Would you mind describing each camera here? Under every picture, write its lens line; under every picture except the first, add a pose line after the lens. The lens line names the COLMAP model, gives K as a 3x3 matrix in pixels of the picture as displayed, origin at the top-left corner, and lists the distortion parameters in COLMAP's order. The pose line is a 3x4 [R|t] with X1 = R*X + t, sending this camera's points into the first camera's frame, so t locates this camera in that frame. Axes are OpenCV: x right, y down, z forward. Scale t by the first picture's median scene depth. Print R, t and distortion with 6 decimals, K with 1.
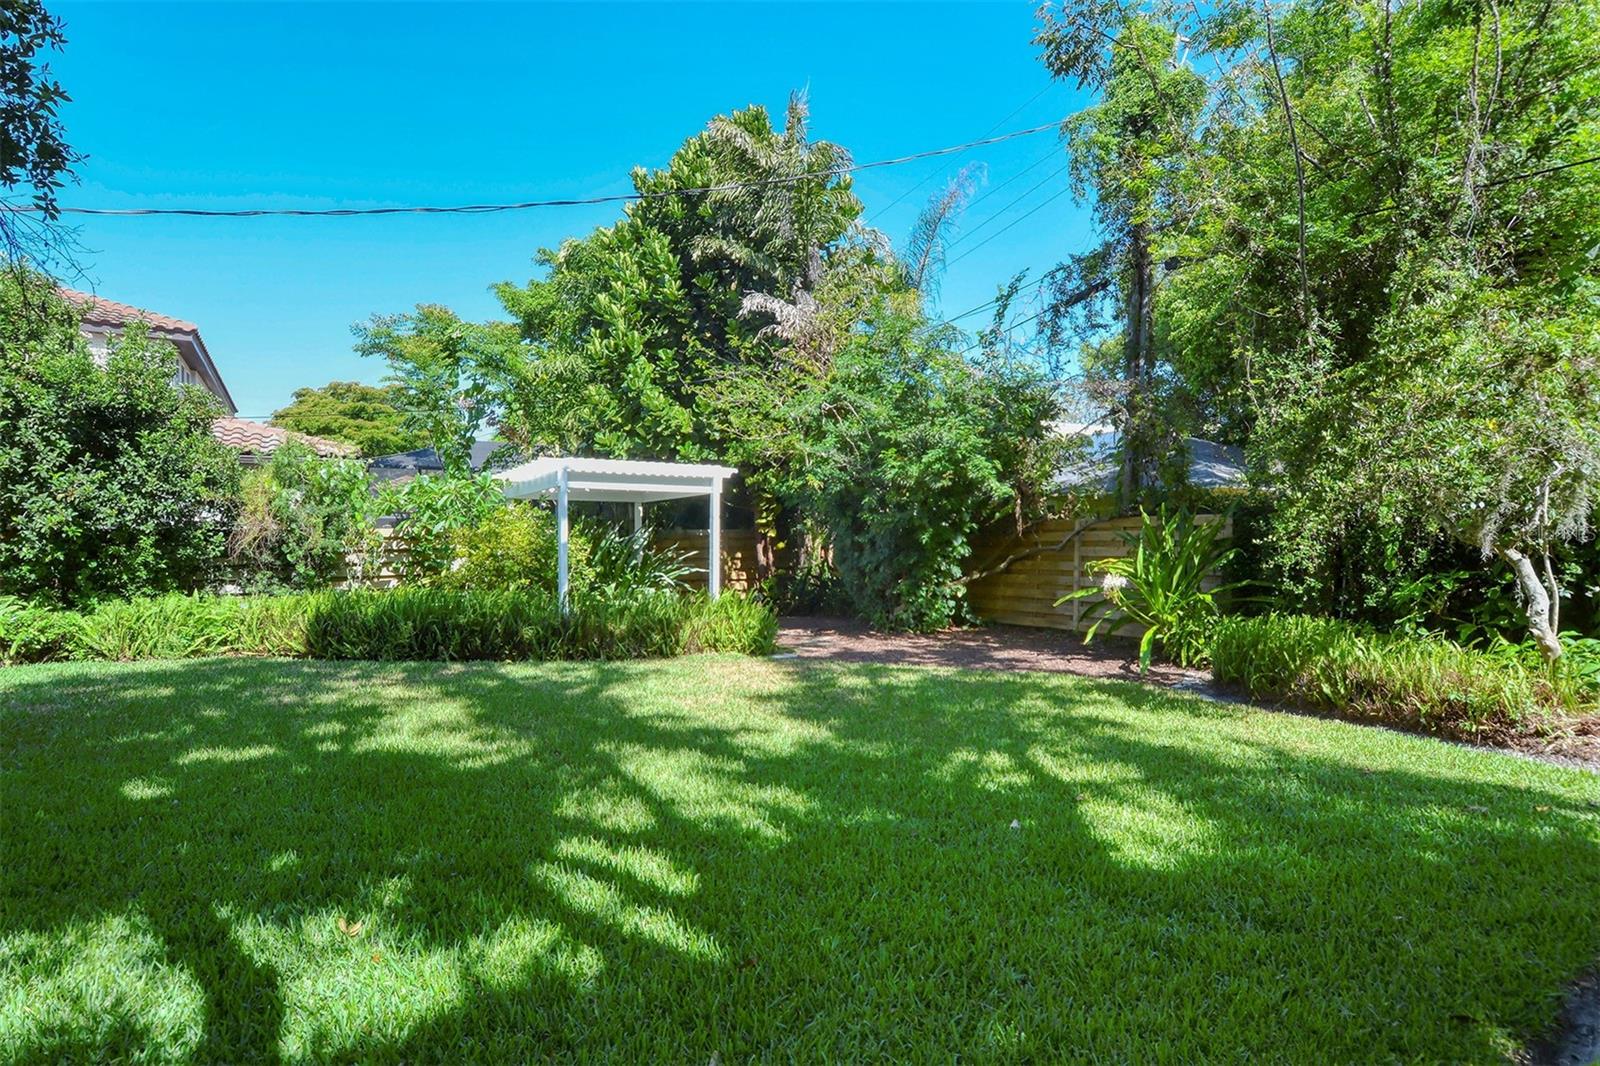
lens RADIAL K [[873.1, 0, 884.8], [0, 873.1, 565.1], [0, 0, 1]] dist [0.015792, -0.001484]
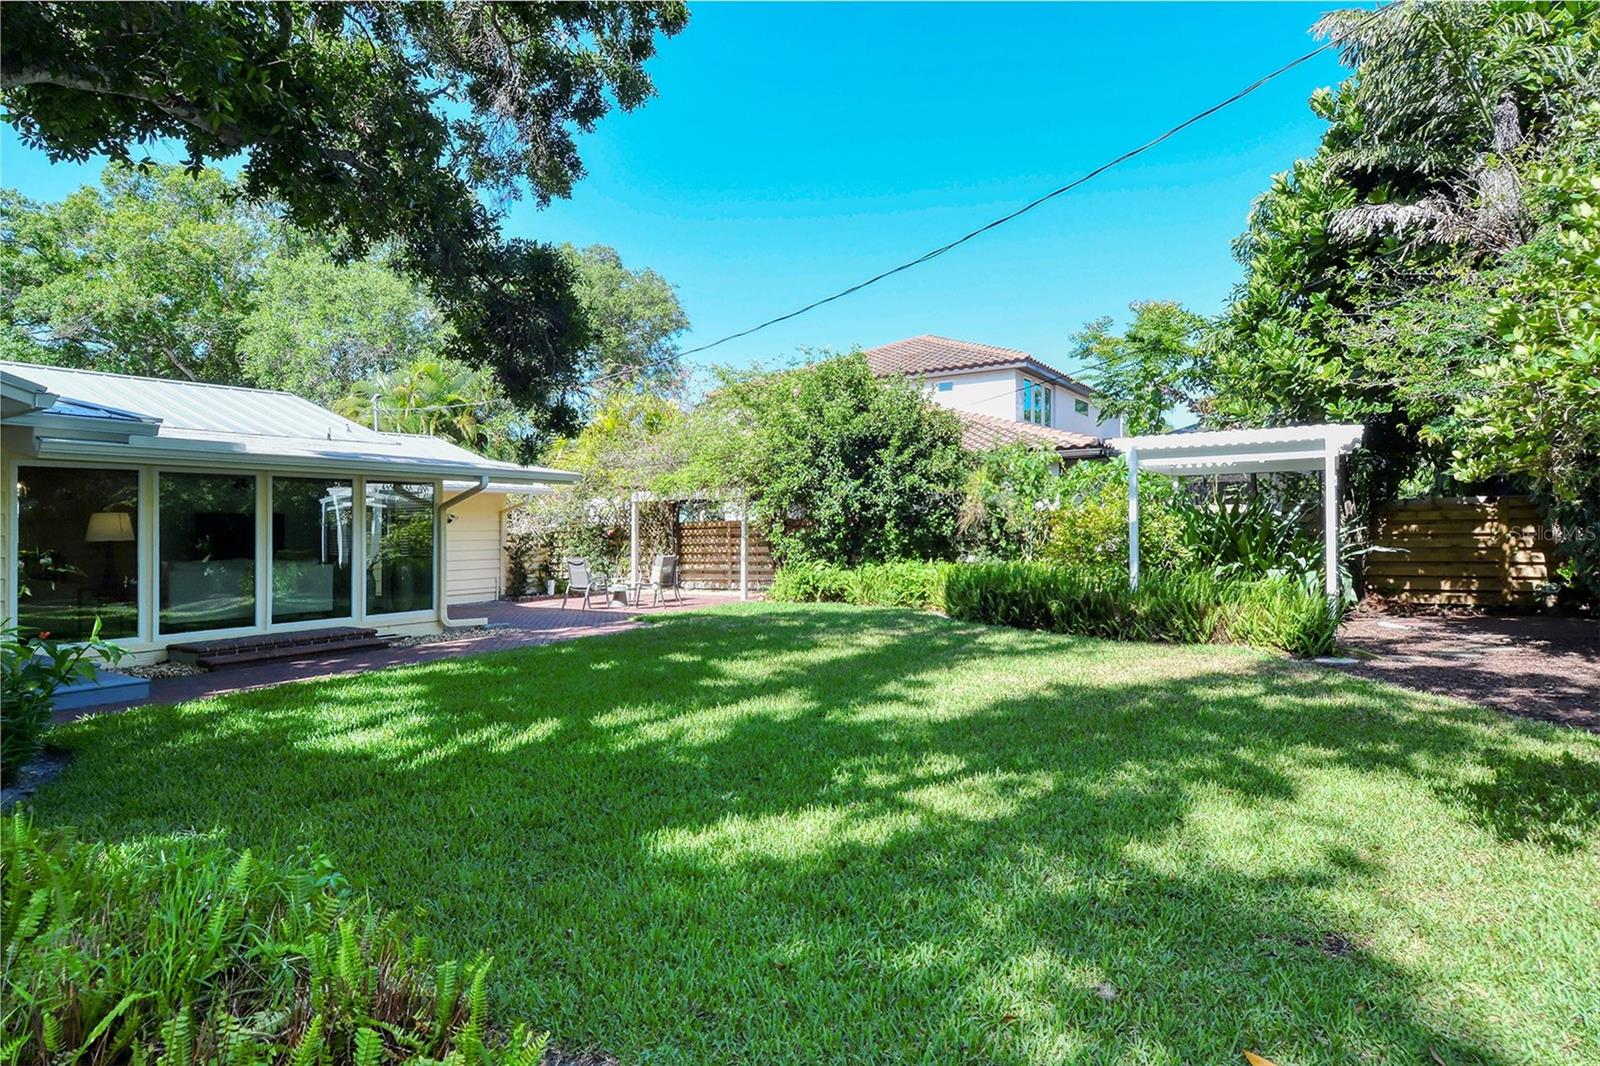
lens RADIAL K [[873.1, 0, 787.9], [0, 873.1, 527.6], [0, 0, 1]] dist [0.015792, -0.001484]
pose [[0.465563, -0.006289, -0.884992, 0.333991], [-0.002725, 0.999960, -0.008540, -0.008323], [0.885010, 0.006387, 0.465528, 0.163879]]
